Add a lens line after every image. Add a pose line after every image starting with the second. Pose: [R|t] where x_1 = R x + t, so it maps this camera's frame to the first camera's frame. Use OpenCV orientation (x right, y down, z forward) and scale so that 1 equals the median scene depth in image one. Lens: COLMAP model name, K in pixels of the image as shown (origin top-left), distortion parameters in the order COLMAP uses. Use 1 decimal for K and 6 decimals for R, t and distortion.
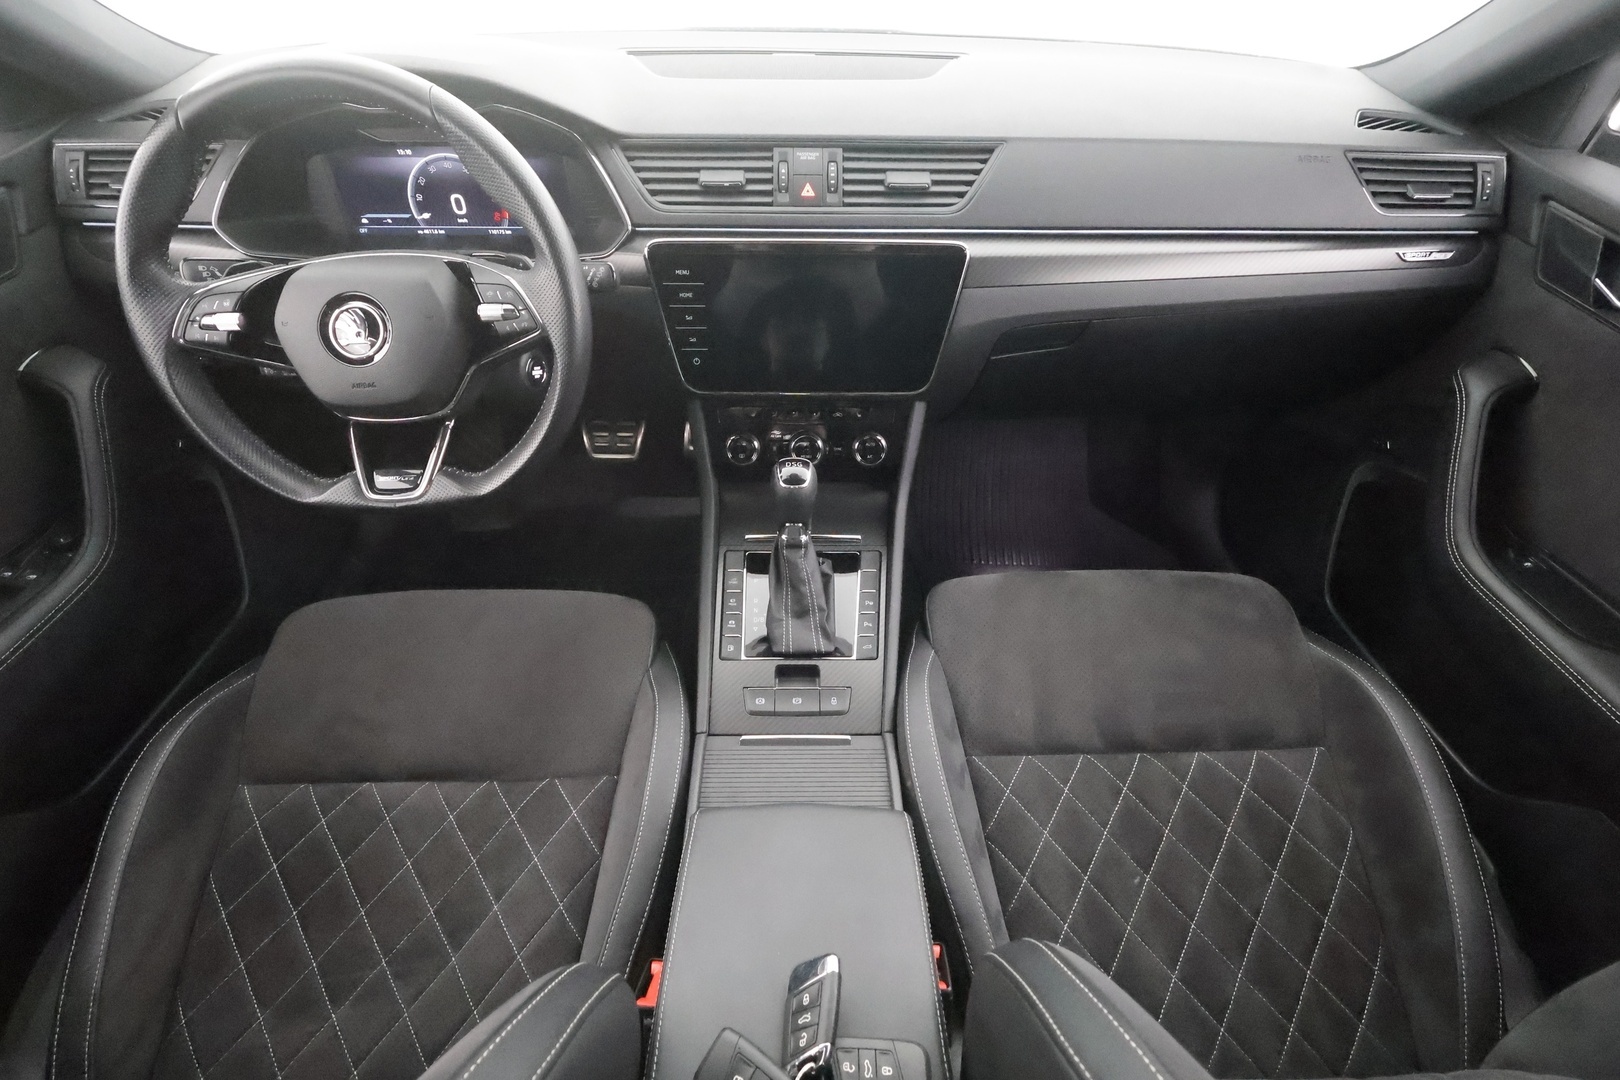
lens RADIAL K [[773.9, 0, 803.4], [0, 773.9, 548.6], [0, 0, 1]] dist [-0.005166, -0.000449]
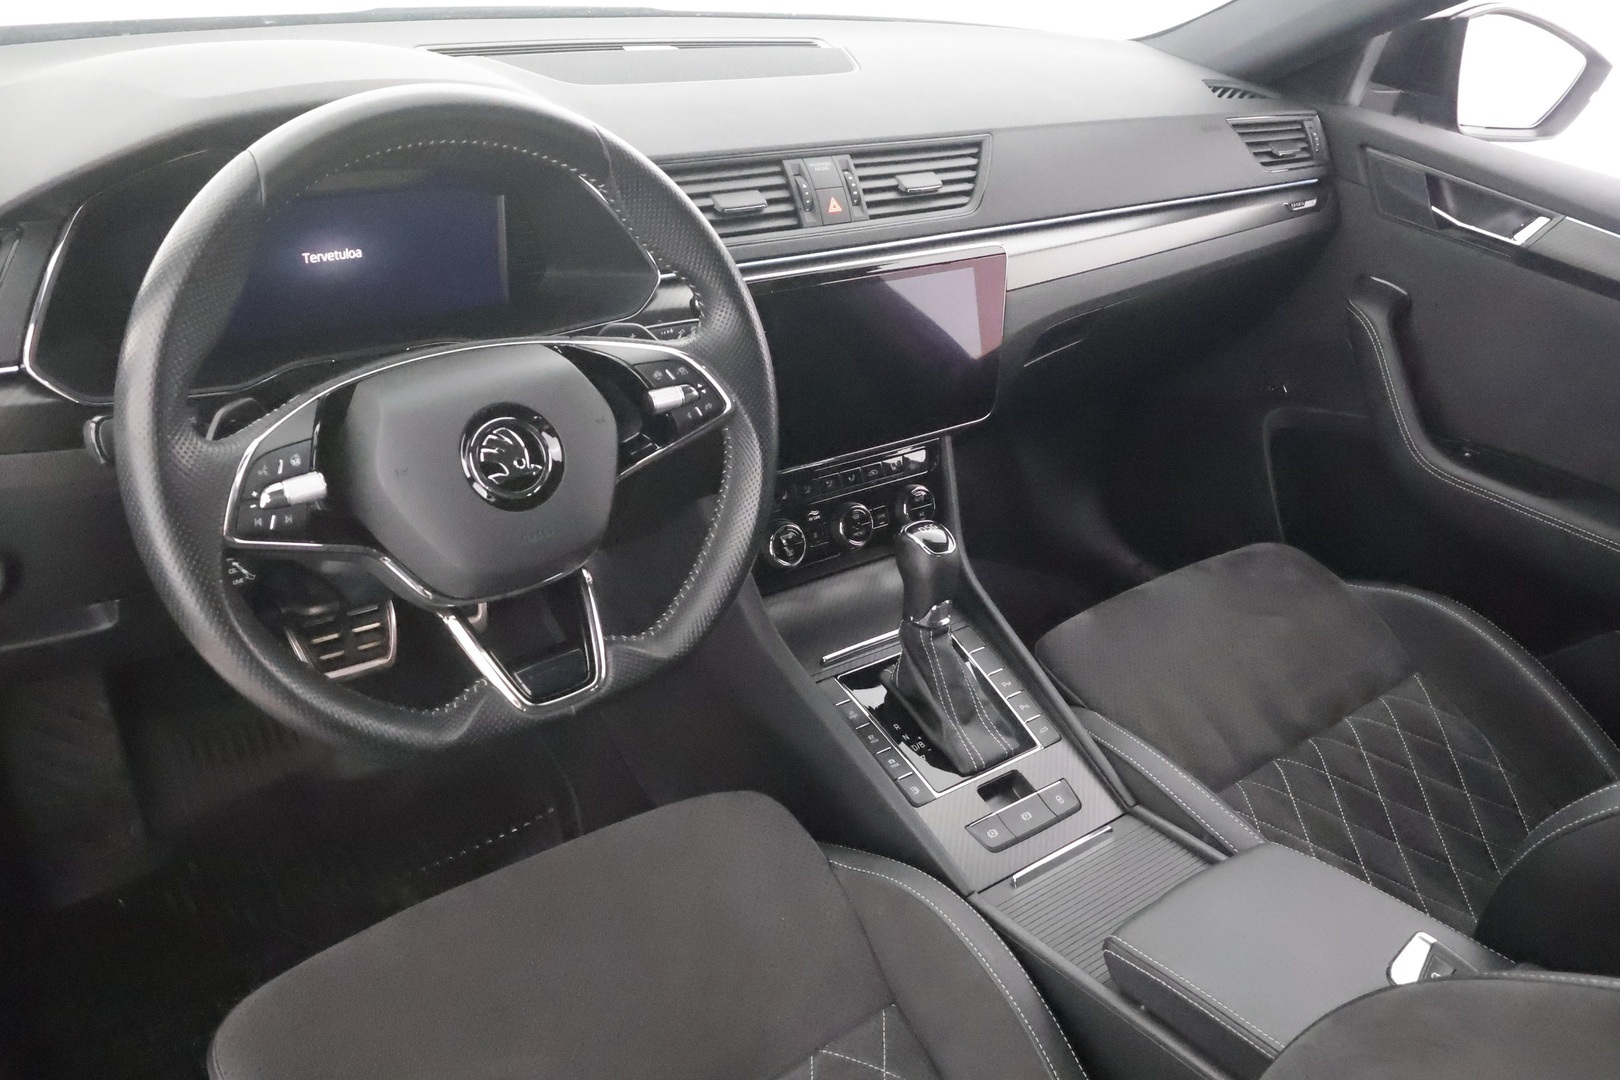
lens RADIAL K [[1305.0, 0, 810.1], [0, 1305.0, 539.5], [0, 0, 1]] dist [0.013655, -0.013429]
pose [[0.796682, -0.239173, 0.555062, -0.852662], [0.333170, 0.940025, -0.073148, -0.040972], [-0.504277, 0.243206, 0.828586, -0.039294]]
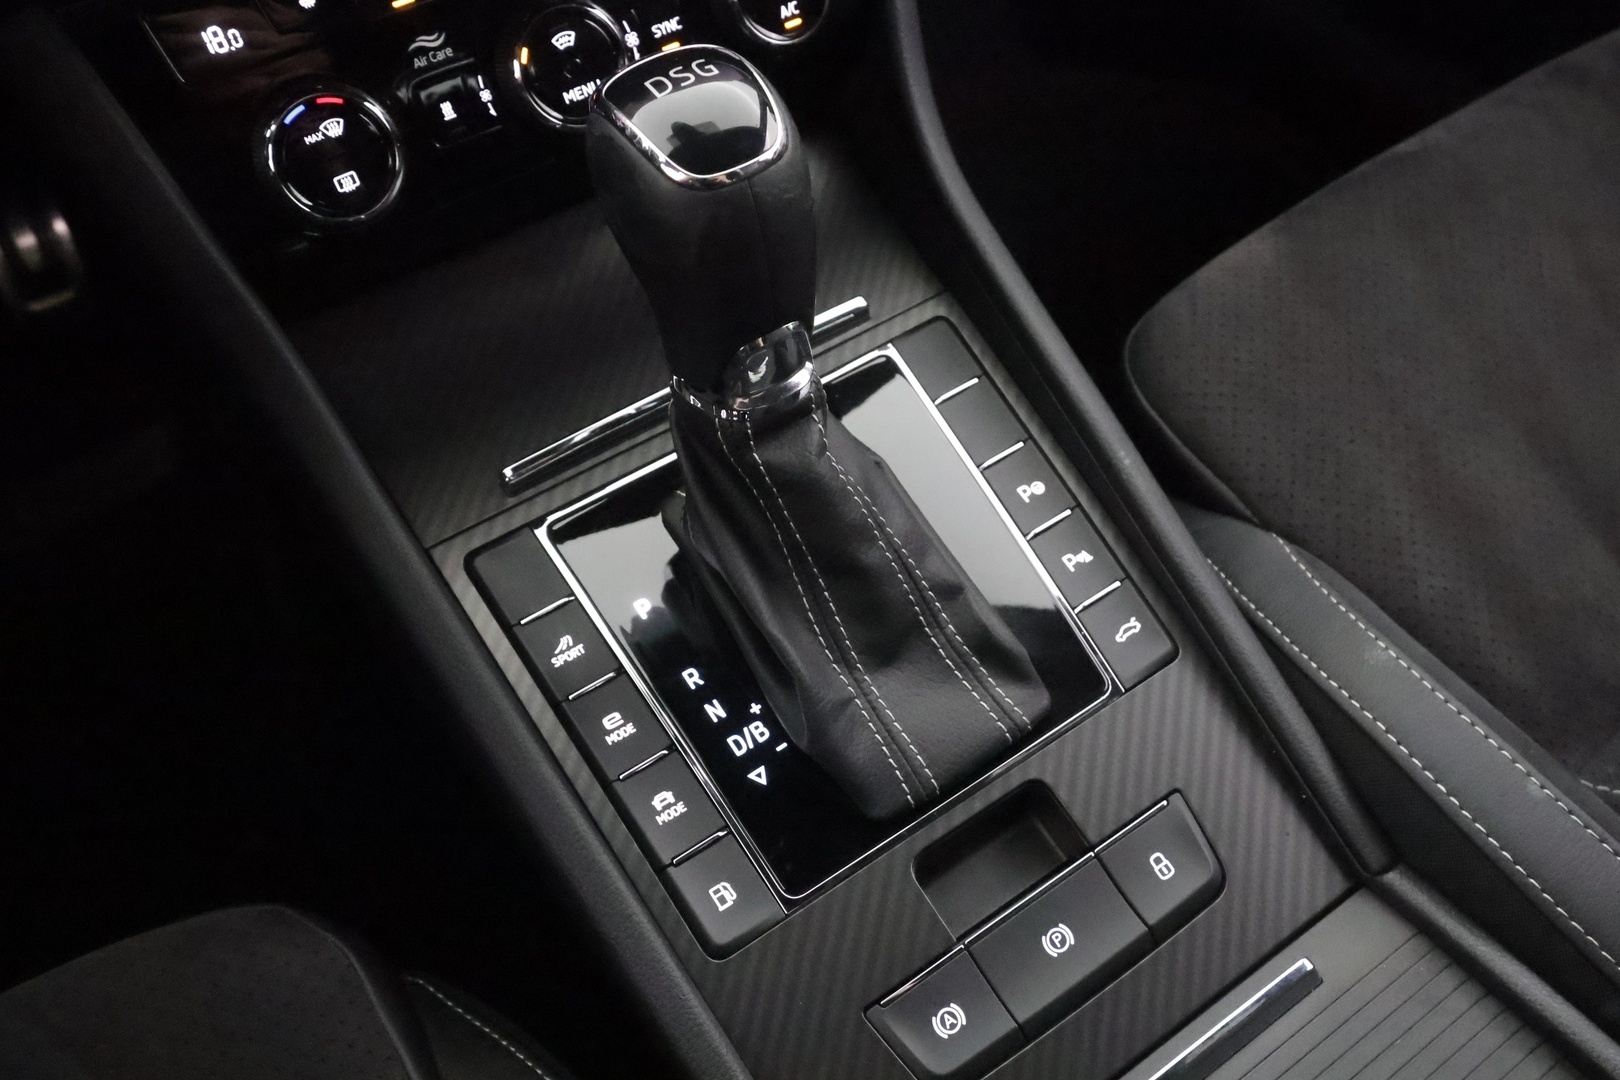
lens RADIAL K [[1305.0, 0, 814.5], [0, 1305.0, 535.5], [0, 0, 1]] dist [0.013655, -0.013429]
pose [[0.825045, -0.465536, 0.320276, -0.159752], [0.411605, 0.883450, 0.223824, -0.062413], [-0.387146, -0.052838, 0.920503, 0.637823]]
